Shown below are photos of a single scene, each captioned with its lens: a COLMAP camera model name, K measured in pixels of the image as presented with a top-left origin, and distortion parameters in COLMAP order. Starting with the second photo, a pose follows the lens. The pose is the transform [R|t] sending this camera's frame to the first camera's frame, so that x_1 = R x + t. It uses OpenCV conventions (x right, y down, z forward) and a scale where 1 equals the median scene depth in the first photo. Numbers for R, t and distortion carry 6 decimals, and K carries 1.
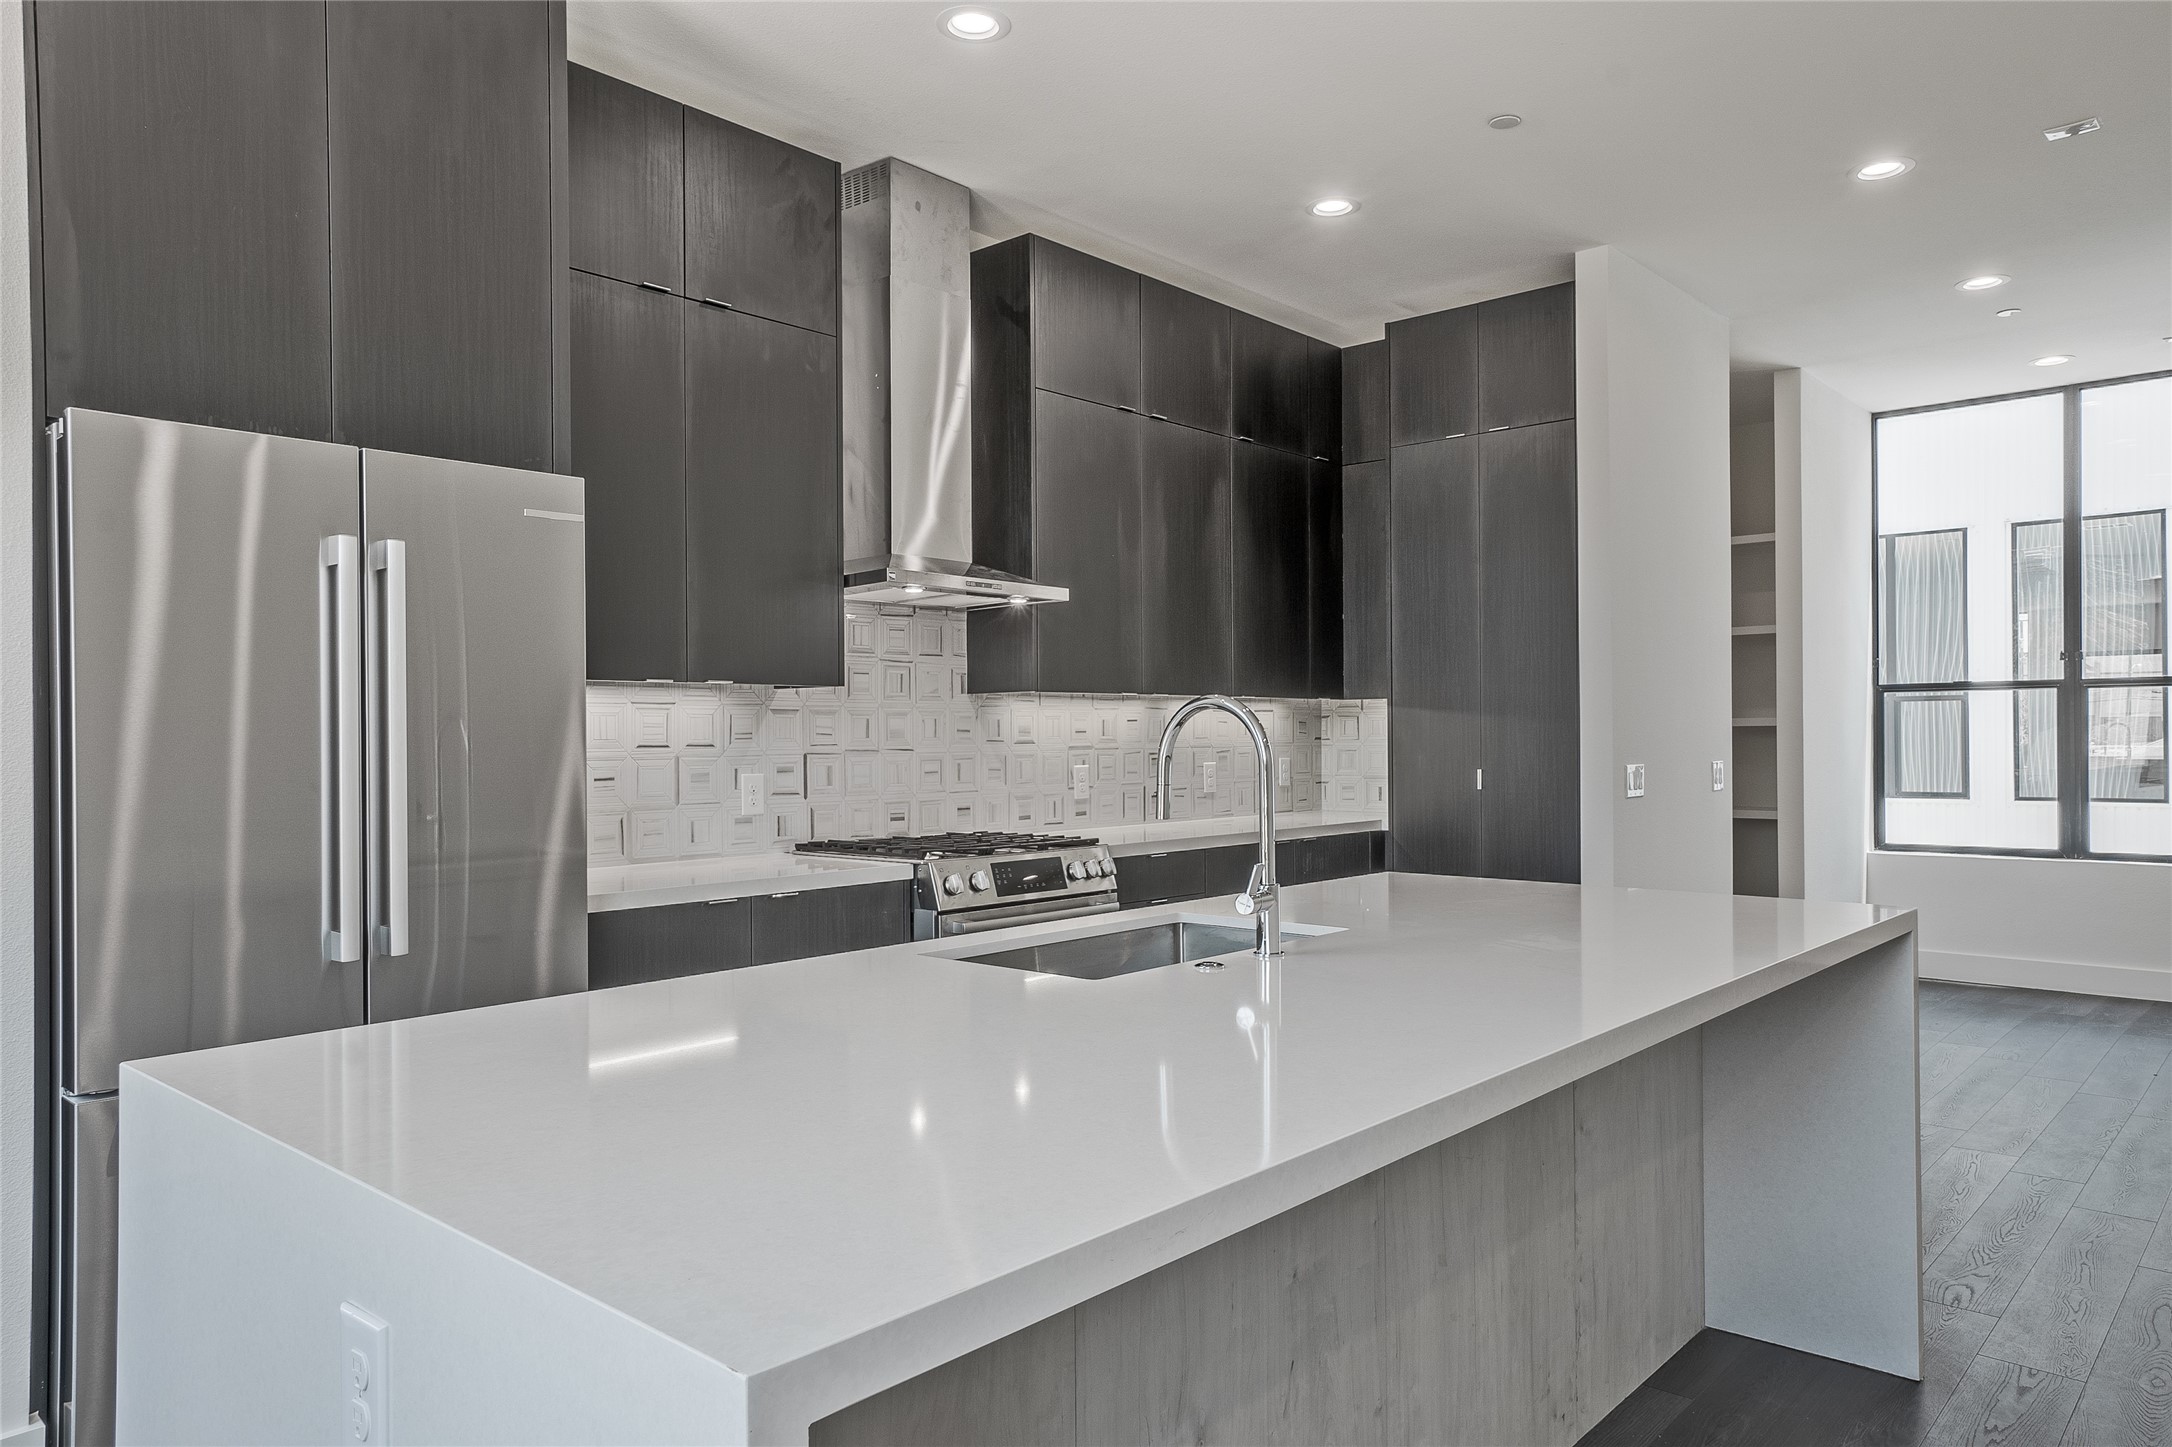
lens RADIAL K [[1420.8, 0, 1091.2], [0, 1420.8, 738.4], [0, 0, 1]] dist [0.013305, 0.010632]
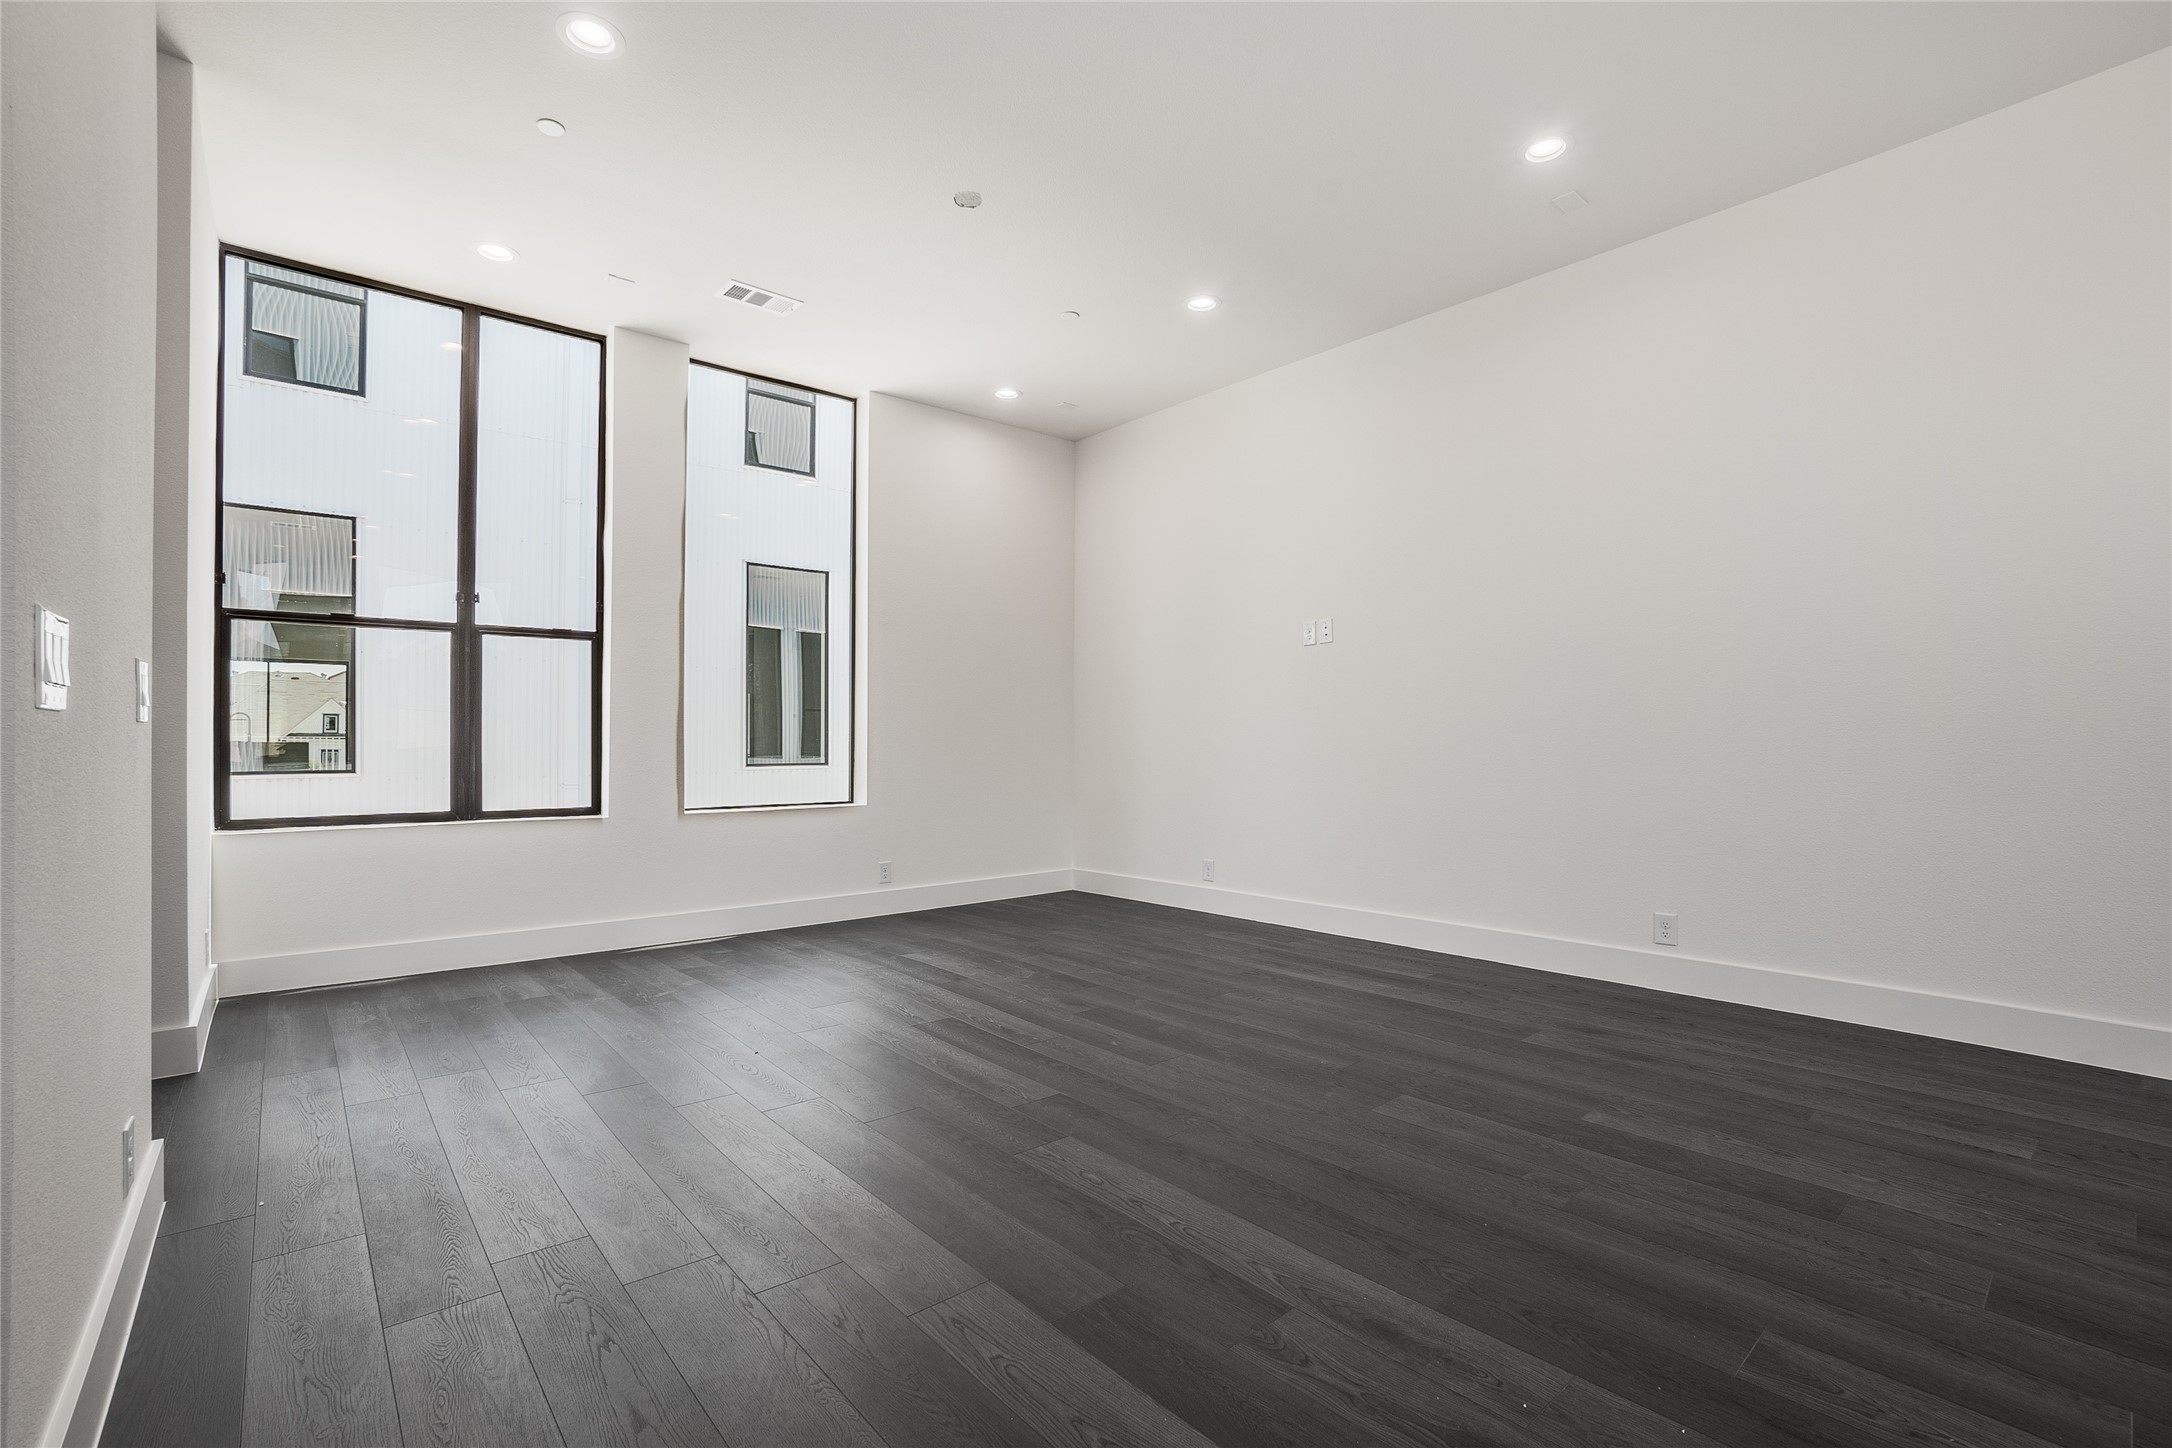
lens RADIAL K [[956.8, 0, 1085.6], [0, 956.8, 731.2], [0, 0, 1]] dist [-0.047415, 0.013576]
pose [[0.124330, 0.012887, 0.992157, 0.216482], [-0.002455, 0.999917, -0.012680, 0.052948], [-0.992238, -0.000859, 0.124351, 0.822943]]
